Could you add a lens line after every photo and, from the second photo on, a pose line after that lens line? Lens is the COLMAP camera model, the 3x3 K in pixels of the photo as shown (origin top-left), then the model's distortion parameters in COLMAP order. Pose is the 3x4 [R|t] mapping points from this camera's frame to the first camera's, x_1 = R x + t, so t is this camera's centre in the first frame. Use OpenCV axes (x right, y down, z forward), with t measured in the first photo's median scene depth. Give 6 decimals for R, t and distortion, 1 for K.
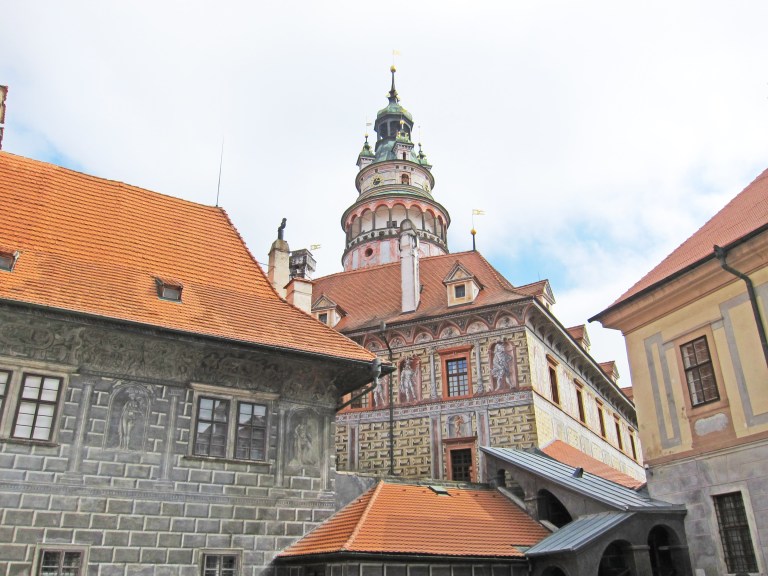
lens RADIAL K [[652.9, 0, 382.3], [0, 652.9, 291.0], [0, 0, 1]] dist [-0.050624, 0.015933]
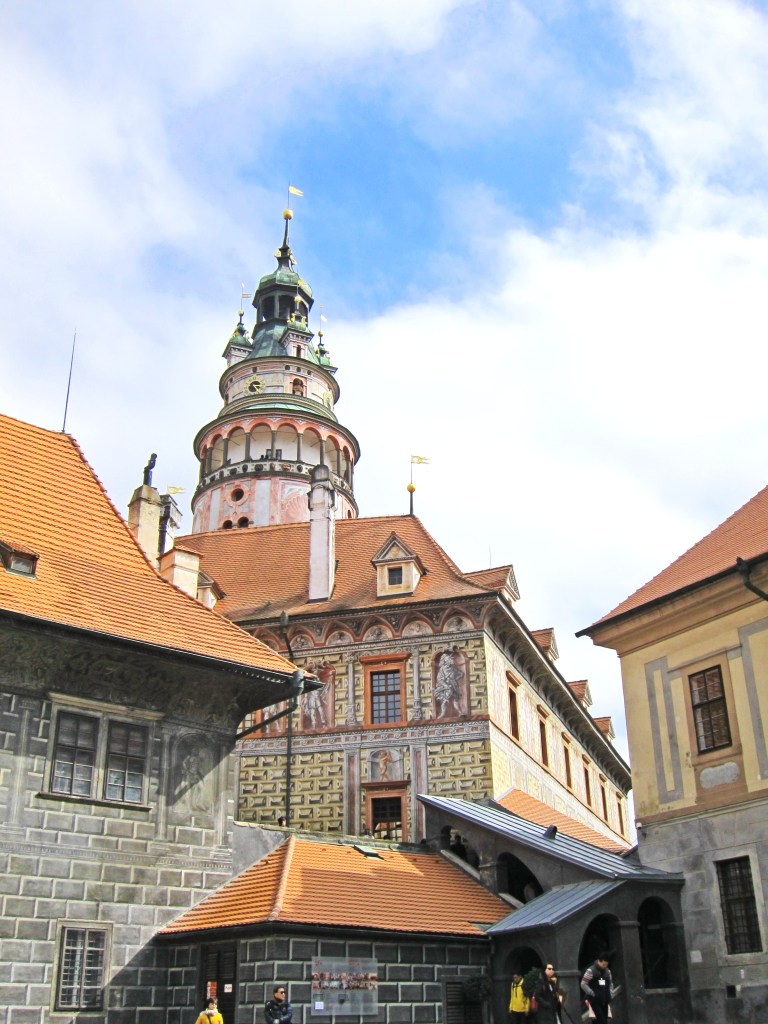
lens RADIAL K [[1083.2, 0, 383.8], [0, 1083.2, 511.0], [0, 0, 1]] dist [-0.075094, 0.000000]
pose [[0.982390, 0.075270, 0.171008, -0.140035], [-0.071163, 0.997013, -0.030028, -0.047302], [-0.172757, 0.017329, 0.984812, -0.228744]]
